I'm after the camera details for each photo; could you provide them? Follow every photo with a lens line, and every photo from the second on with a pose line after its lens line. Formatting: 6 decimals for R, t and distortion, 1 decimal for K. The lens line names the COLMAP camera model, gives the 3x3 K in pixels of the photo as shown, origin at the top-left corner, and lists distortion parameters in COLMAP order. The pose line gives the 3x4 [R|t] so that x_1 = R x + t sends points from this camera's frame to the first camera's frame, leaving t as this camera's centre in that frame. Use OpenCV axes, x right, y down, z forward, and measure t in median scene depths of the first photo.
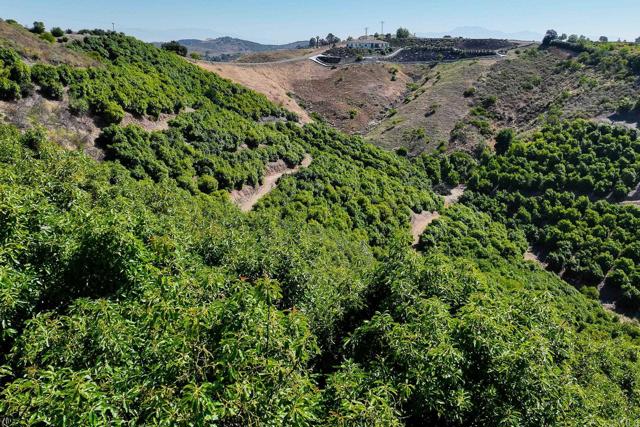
lens RADIAL K [[555.4, 0, 329.0], [0, 555.4, 207.6], [0, 0, 1]] dist [0.007763, -0.007248]
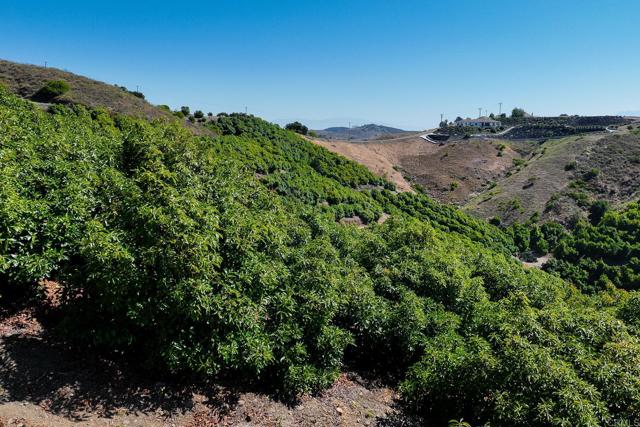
lens RADIAL K [[555.4, 0, 329.0], [0, 555.4, 207.6], [0, 0, 1]] dist [0.007763, -0.007248]
pose [[0.966540, 0.023842, -0.255405, 0.102504], [-0.061791, 0.987992, -0.141610, 0.041659], [0.248961, 0.152654, 0.956407, -0.066171]]
